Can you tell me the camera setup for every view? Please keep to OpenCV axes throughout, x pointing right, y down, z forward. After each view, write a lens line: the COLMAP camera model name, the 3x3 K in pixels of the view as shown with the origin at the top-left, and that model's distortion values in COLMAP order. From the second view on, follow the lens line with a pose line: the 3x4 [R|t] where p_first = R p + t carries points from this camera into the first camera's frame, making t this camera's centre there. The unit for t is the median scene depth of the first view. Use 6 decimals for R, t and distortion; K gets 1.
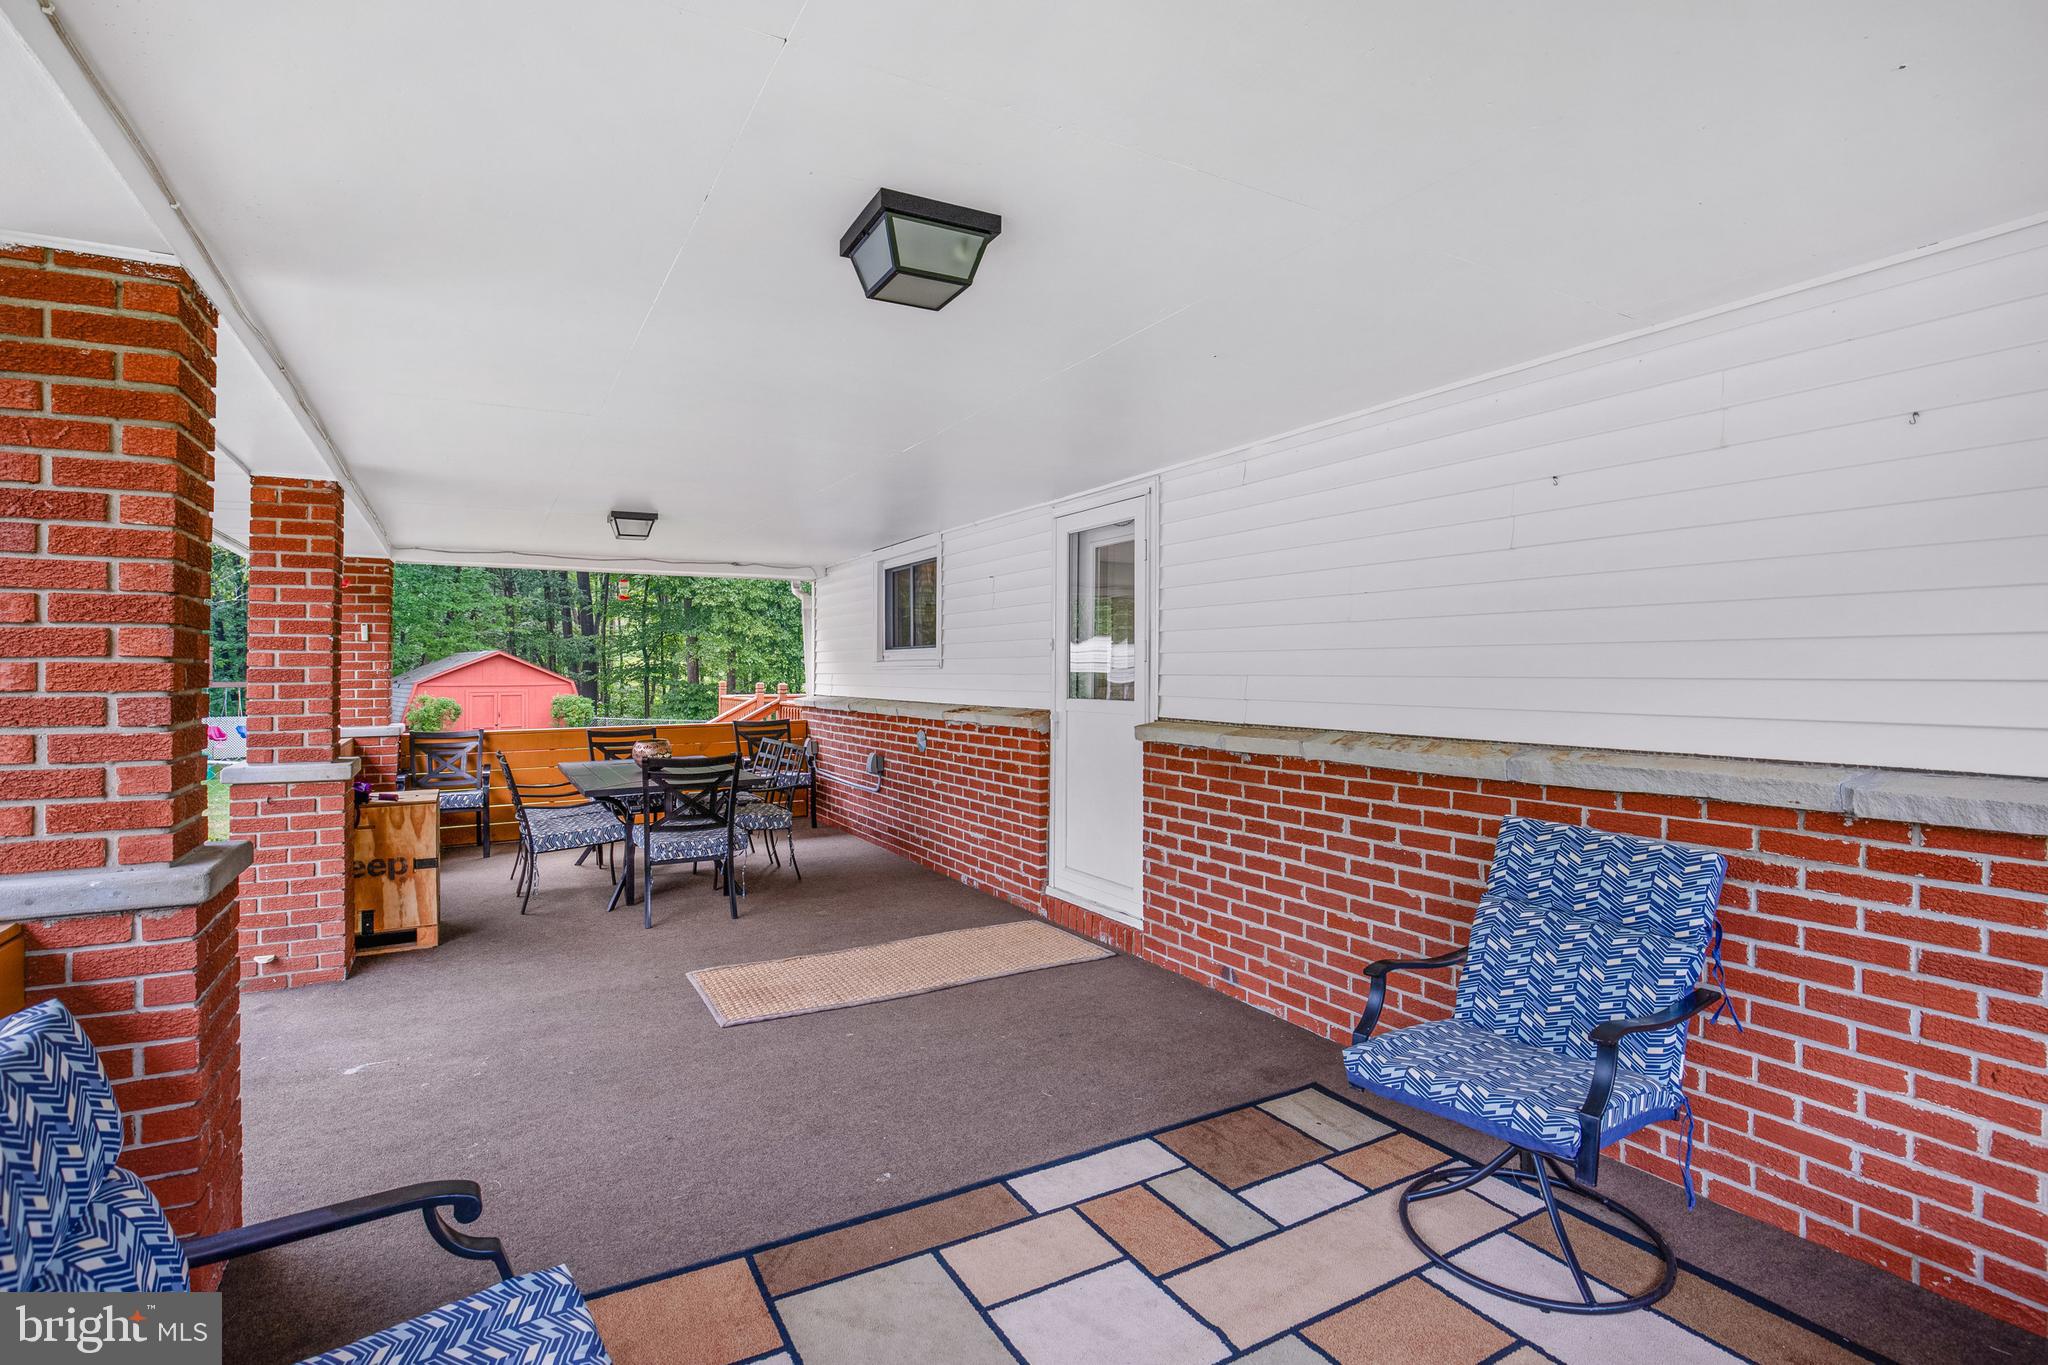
lens RADIAL K [[947.0, 0, 1024.1], [0, 947.0, 663.8], [0, 0, 1]] dist [-0.016973, 0.007432]
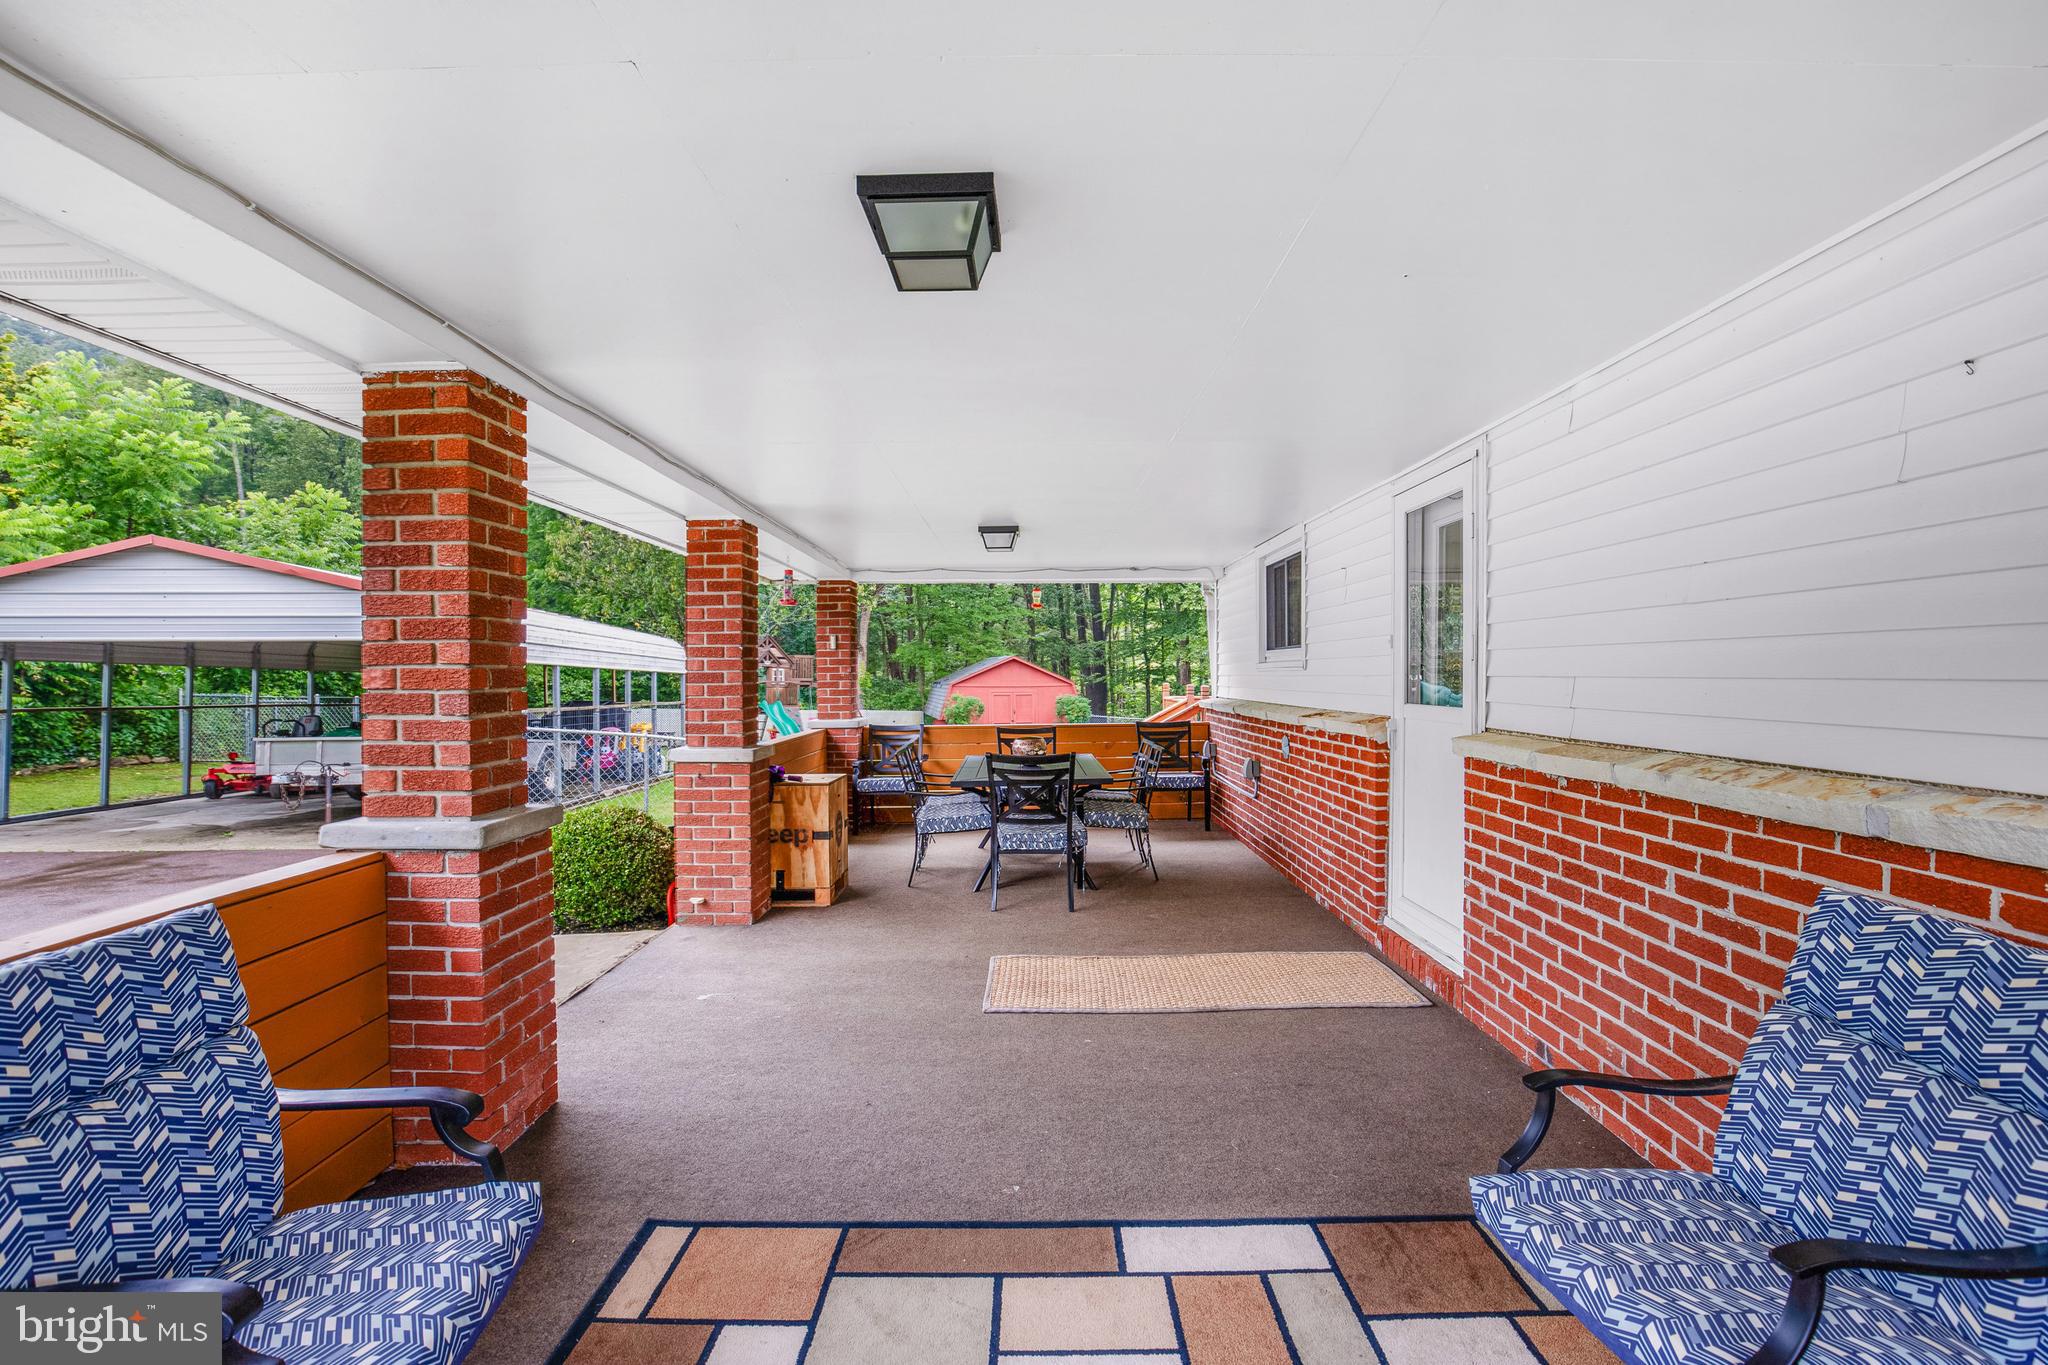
lens RADIAL K [[947.0, 0, 1048.7], [0, 947.0, 683.4], [0, 0, 1]] dist [-0.016973, 0.007432]
pose [[0.878471, 0.002648, -0.477789, 0.229925], [0.006364, 0.999831, 0.017242, 0.001354], [0.477754, -0.018187, 0.878305, 0.108967]]
